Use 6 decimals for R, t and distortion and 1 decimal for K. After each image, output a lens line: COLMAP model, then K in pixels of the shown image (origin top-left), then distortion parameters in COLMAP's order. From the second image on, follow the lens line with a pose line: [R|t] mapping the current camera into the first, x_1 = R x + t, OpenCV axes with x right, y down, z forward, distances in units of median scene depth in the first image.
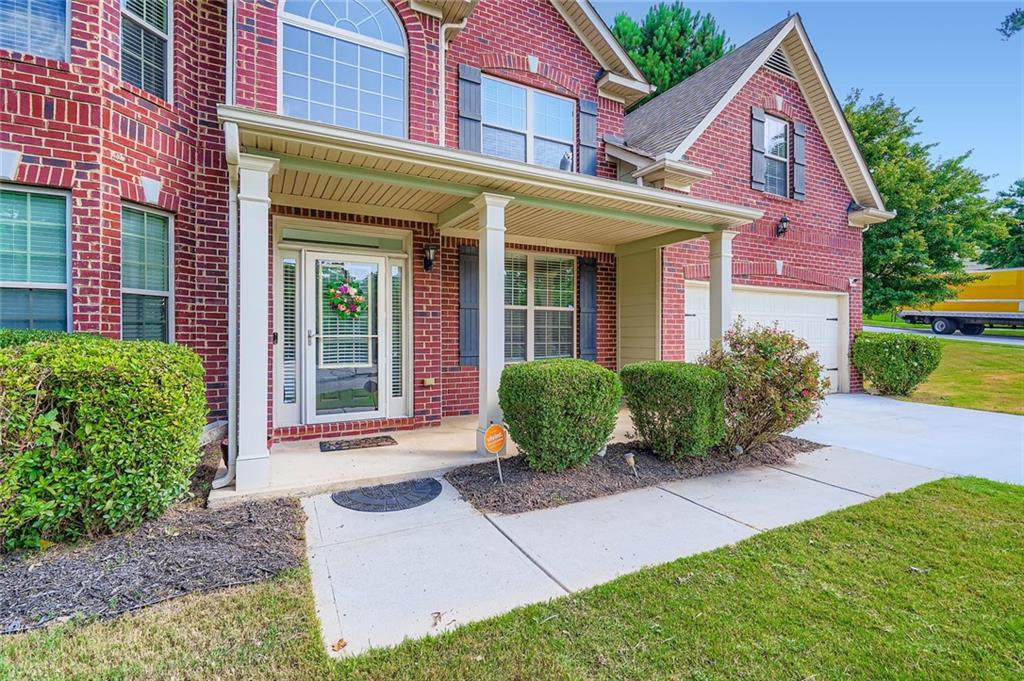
lens RADIAL K [[470.9, 0, 504.3], [0, 470.9, 329.6], [0, 0, 1]] dist [0.004421, 0.000315]
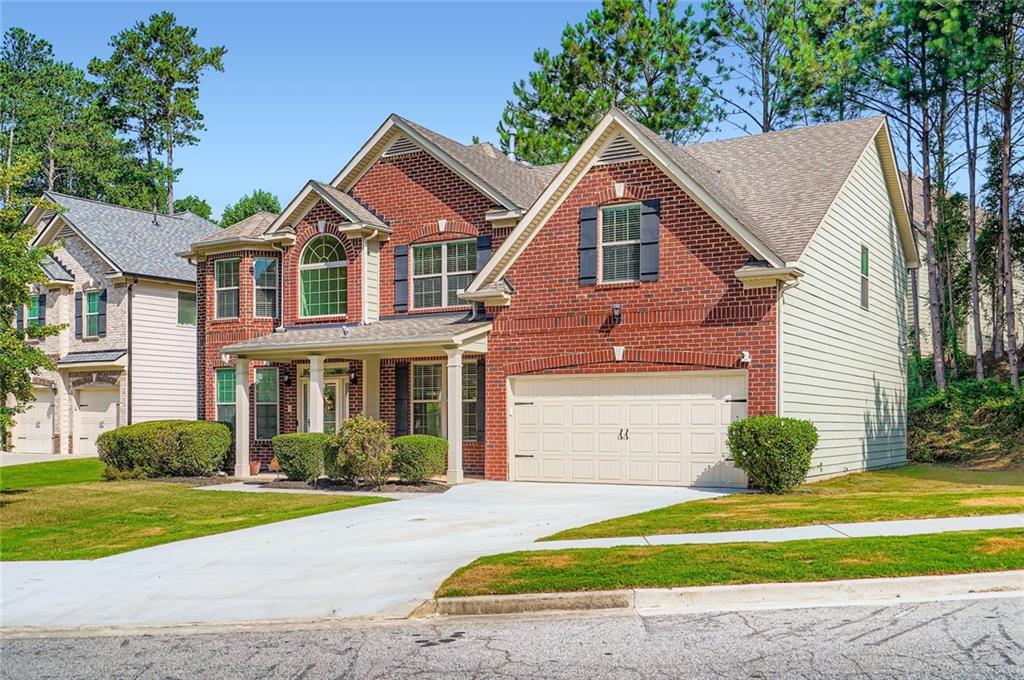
lens RADIAL K [[1072.1, 0, 517.8], [0, 1072.1, 343.8], [0, 0, 1]] dist [0.013121, 0.000000]
pose [[0.523980, -0.064876, -0.849256, 2.825714], [0.011595, 0.997546, -0.069051, 0.004874], [0.851651, 0.026335, 0.523447, -0.451106]]
